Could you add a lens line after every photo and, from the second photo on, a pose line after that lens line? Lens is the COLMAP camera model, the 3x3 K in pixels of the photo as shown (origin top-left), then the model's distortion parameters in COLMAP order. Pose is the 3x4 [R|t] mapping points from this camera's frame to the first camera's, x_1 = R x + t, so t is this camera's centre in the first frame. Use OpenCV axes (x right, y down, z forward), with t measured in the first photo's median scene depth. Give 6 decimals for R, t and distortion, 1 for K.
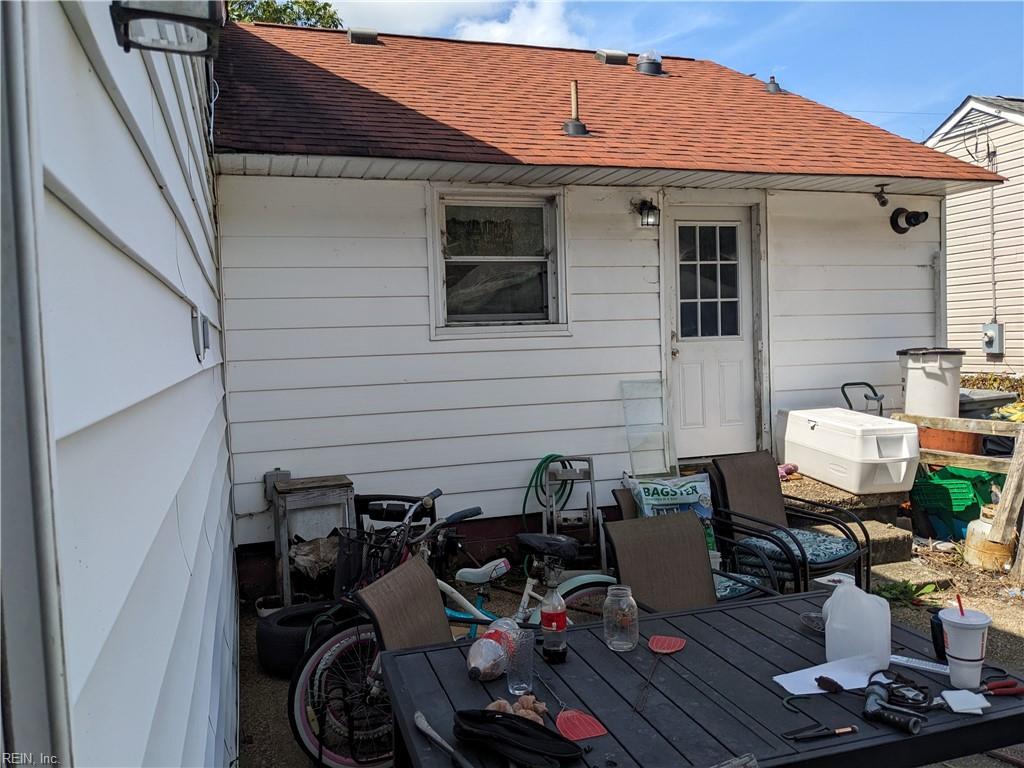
lens RADIAL K [[804.2, 0, 503.0], [0, 804.2, 384.8], [0, 0, 1]] dist [0.061052, -0.089984]
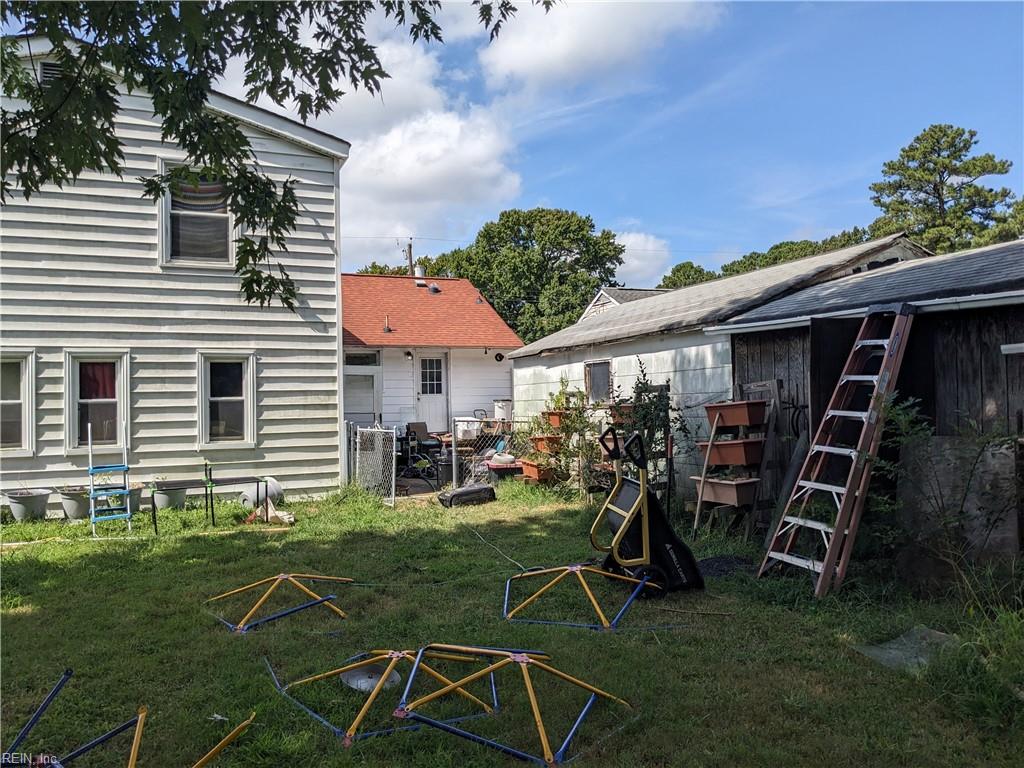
lens RADIAL K [[804.2, 0, 494.7], [0, 804.2, 376.4], [0, 0, 1]] dist [0.061052, -0.089984]
pose [[0.996028, 0.017770, 0.087246, 0.229455], [-0.009594, 0.995596, -0.093256, 0.161414], [-0.088519, 0.092048, 0.991812, -2.133767]]
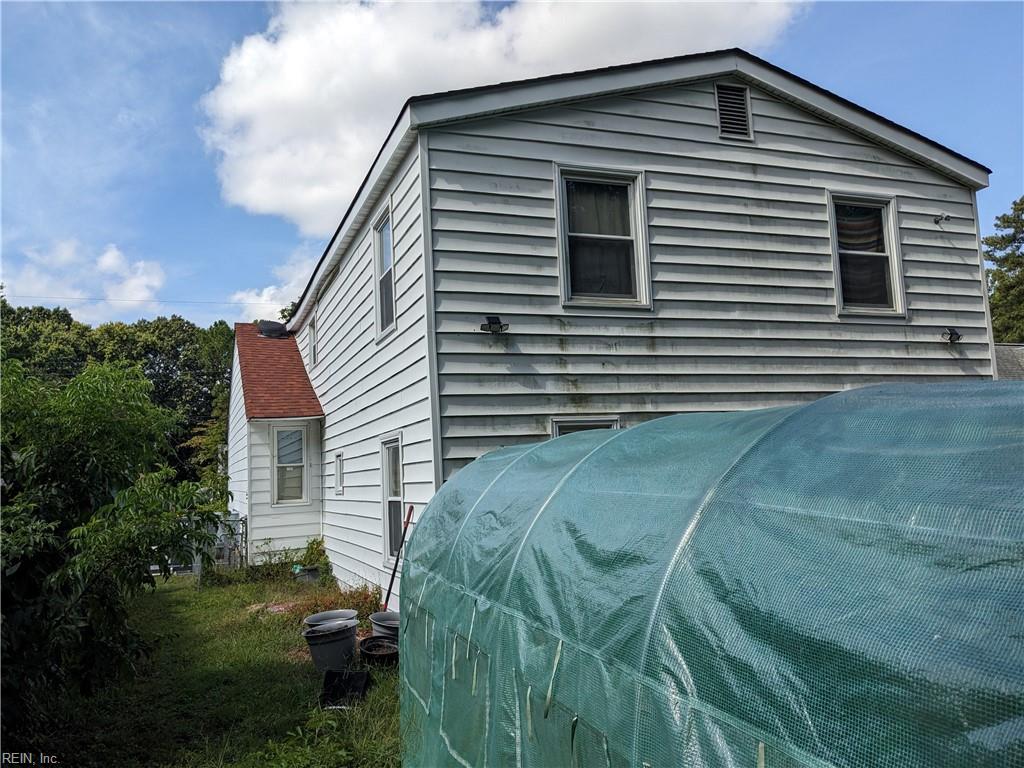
lens RADIAL K [[804.2, 0, 514.4], [0, 804.2, 388.0], [0, 0, 1]] dist [0.061052, -0.089984]
pose [[0.997662, -0.004449, 0.068201, -1.015307], [0.015576, 0.986420, -0.163501, 0.137959], [-0.066547, 0.164181, 0.984183, -1.771619]]
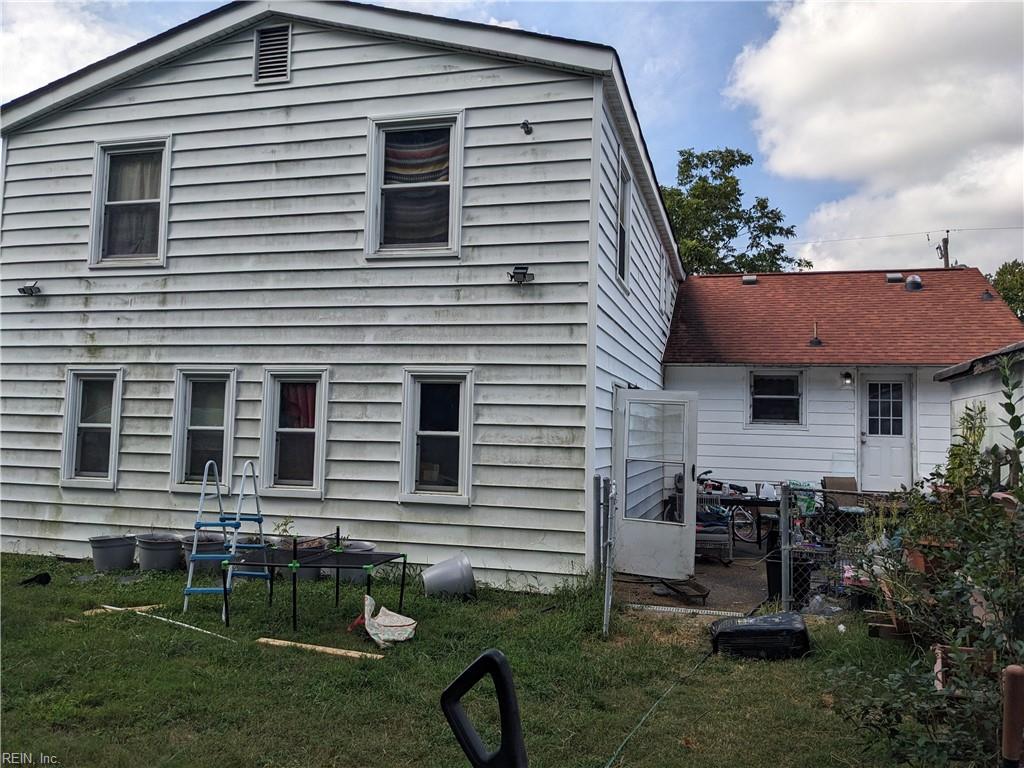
lens RADIAL K [[804.2, 0, 514.4], [0, 804.2, 378.7], [0, 0, 1]] dist [0.061052, -0.089984]
pose [[0.841909, 0.019366, -0.539271, 0.589838], [-0.082647, 0.992193, -0.093397, 0.074983], [0.533252, 0.123201, 0.836937, -1.340595]]
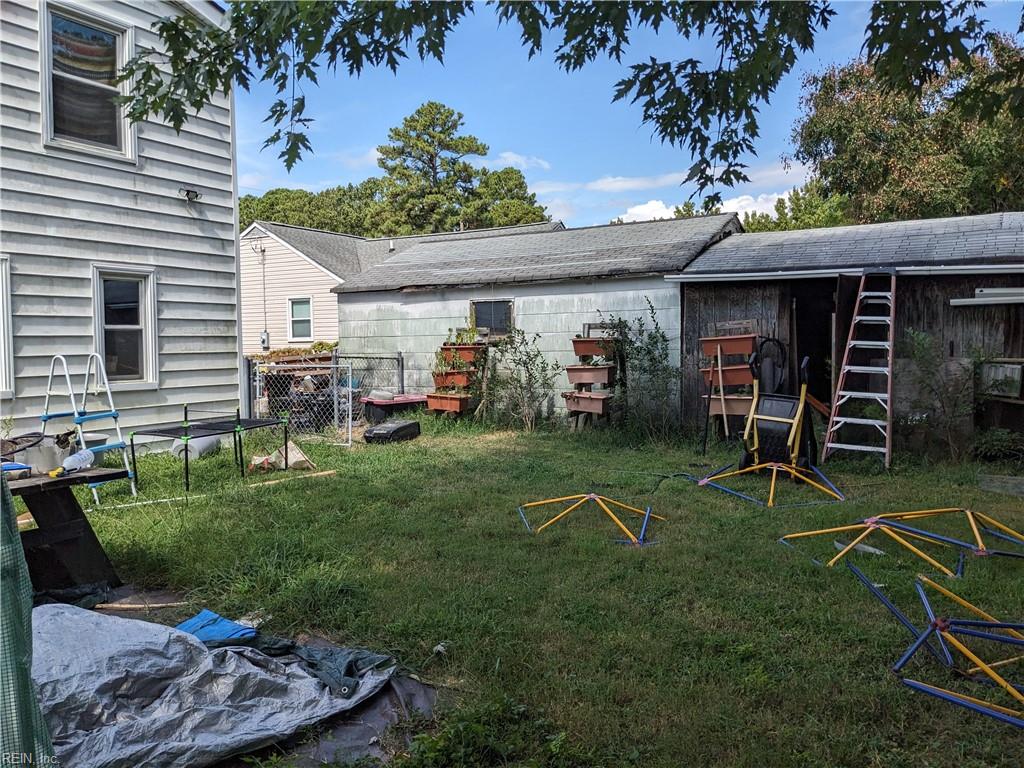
lens RADIAL K [[804.2, 0, 507.2], [0, 804.2, 384.3], [0, 0, 1]] dist [0.061052, -0.089984]
pose [[0.735640, -0.010334, 0.677294, -0.660617], [0.024196, 0.999646, -0.011027, 0.181596], [-0.676940, 0.024500, 0.735630, -1.802260]]
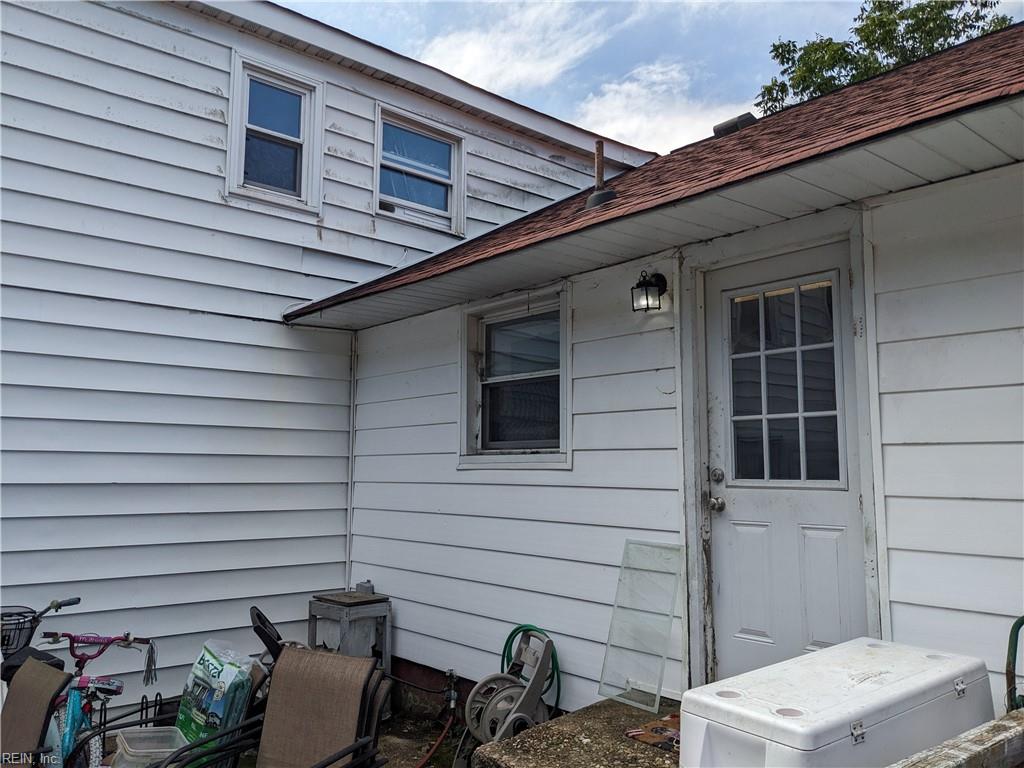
lens RADIAL K [[804.2, 0, 511.1], [0, 804.2, 379.7], [0, 0, 1]] dist [0.061052, -0.089984]
pose [[0.391724, -0.071170, -0.917326, 0.712226], [-0.072536, 0.991512, -0.107900, -0.055454], [0.917219, 0.108806, 0.383236, 0.610893]]
